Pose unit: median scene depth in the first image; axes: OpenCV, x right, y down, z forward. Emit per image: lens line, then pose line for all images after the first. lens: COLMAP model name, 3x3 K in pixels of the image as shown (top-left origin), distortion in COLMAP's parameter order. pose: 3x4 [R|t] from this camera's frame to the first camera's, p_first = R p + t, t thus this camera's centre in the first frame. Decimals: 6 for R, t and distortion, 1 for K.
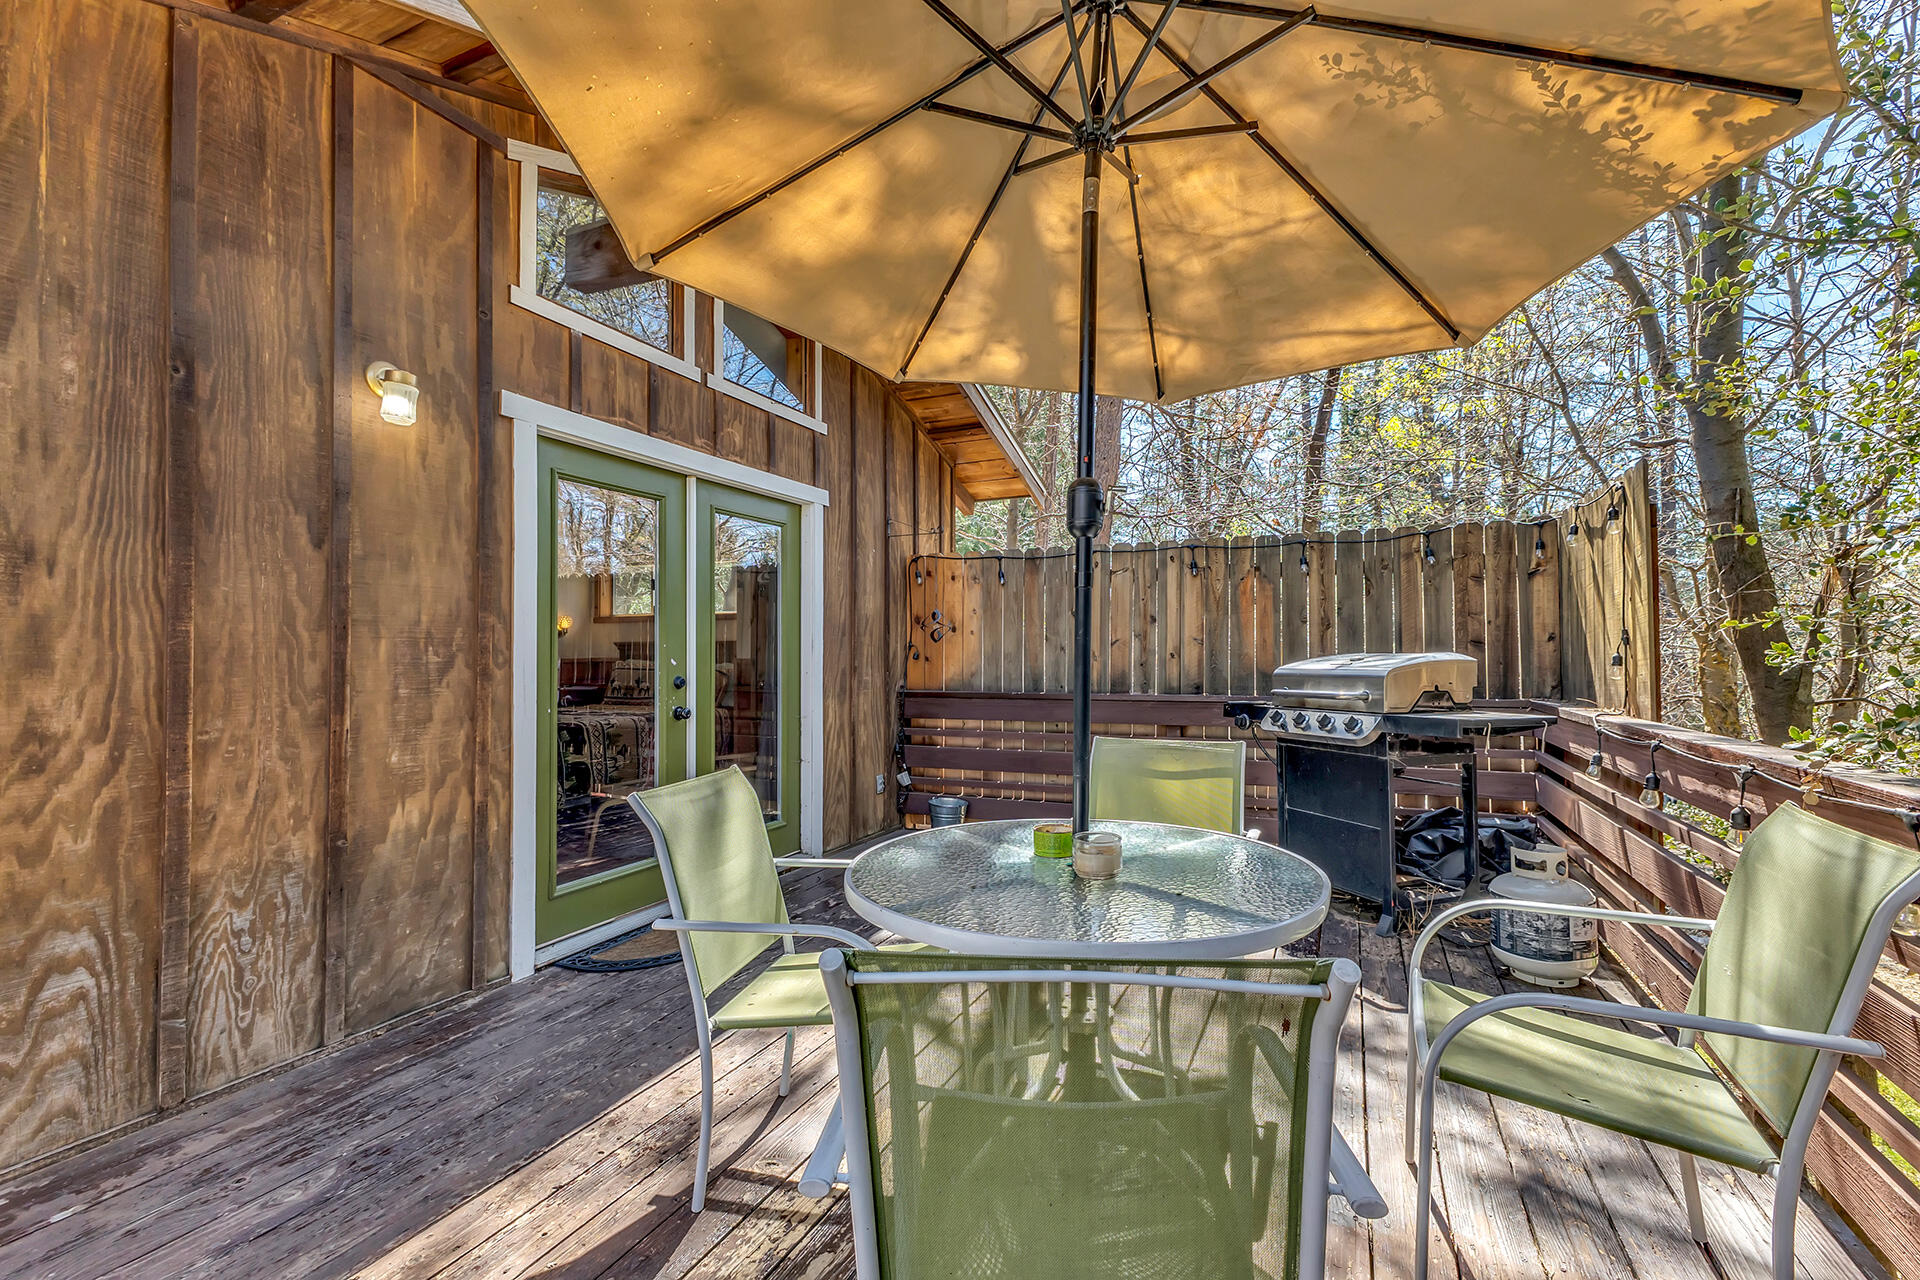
lens RADIAL K [[845.5, 0, 961.6], [0, 845.5, 647.3], [0, 0, 1]] dist [0.007344, -0.000584]
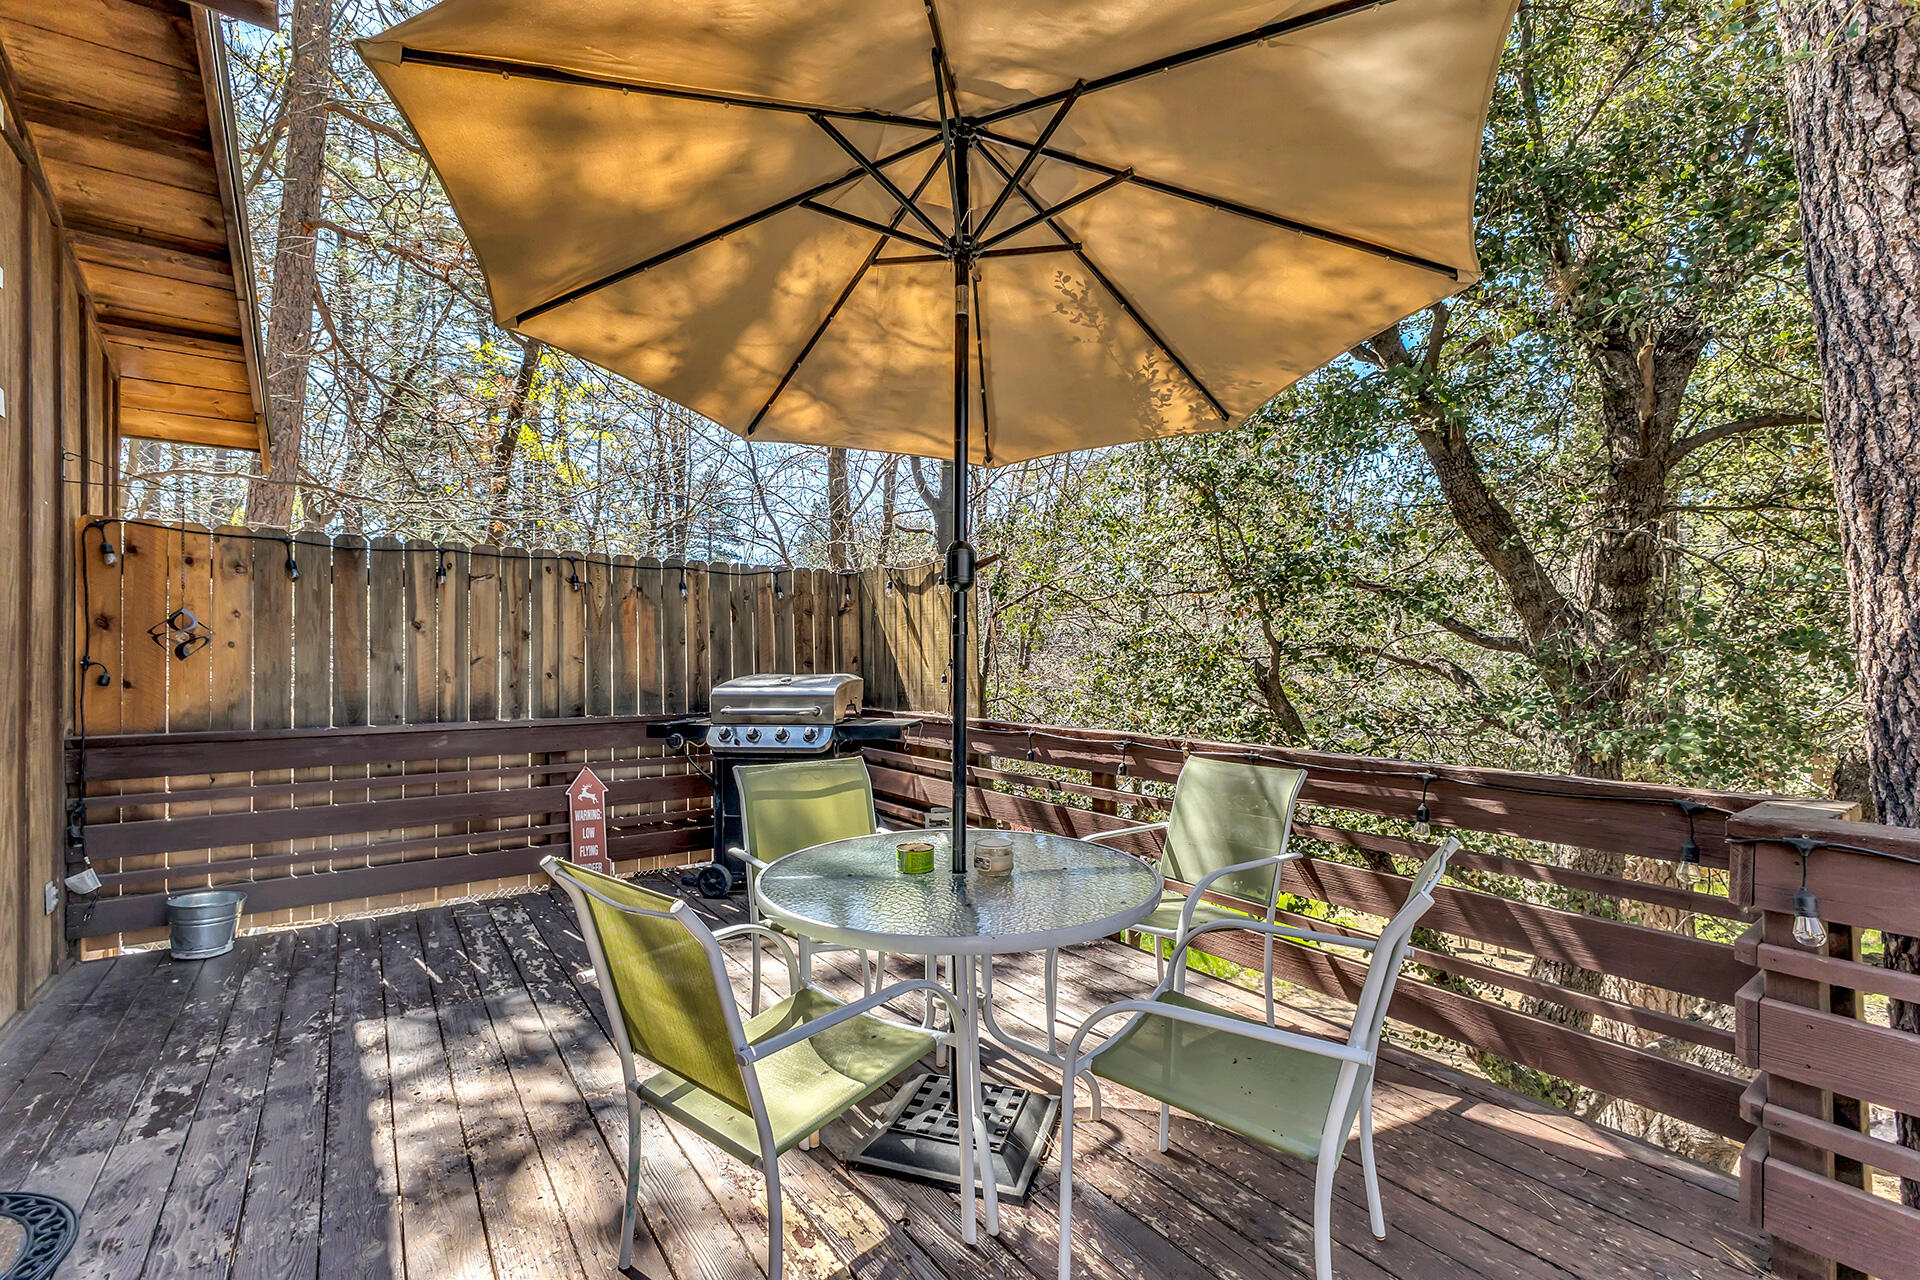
lens RADIAL K [[845.5, 0, 963.8], [0, 845.5, 654.7], [0, 0, 1]] dist [0.007344, -0.000584]
pose [[0.475629, 0.007050, 0.879618, -0.343421], [-0.012363, 0.999923, -0.001329, -0.017281], [-0.879559, -0.010243, 0.475680, 0.168305]]
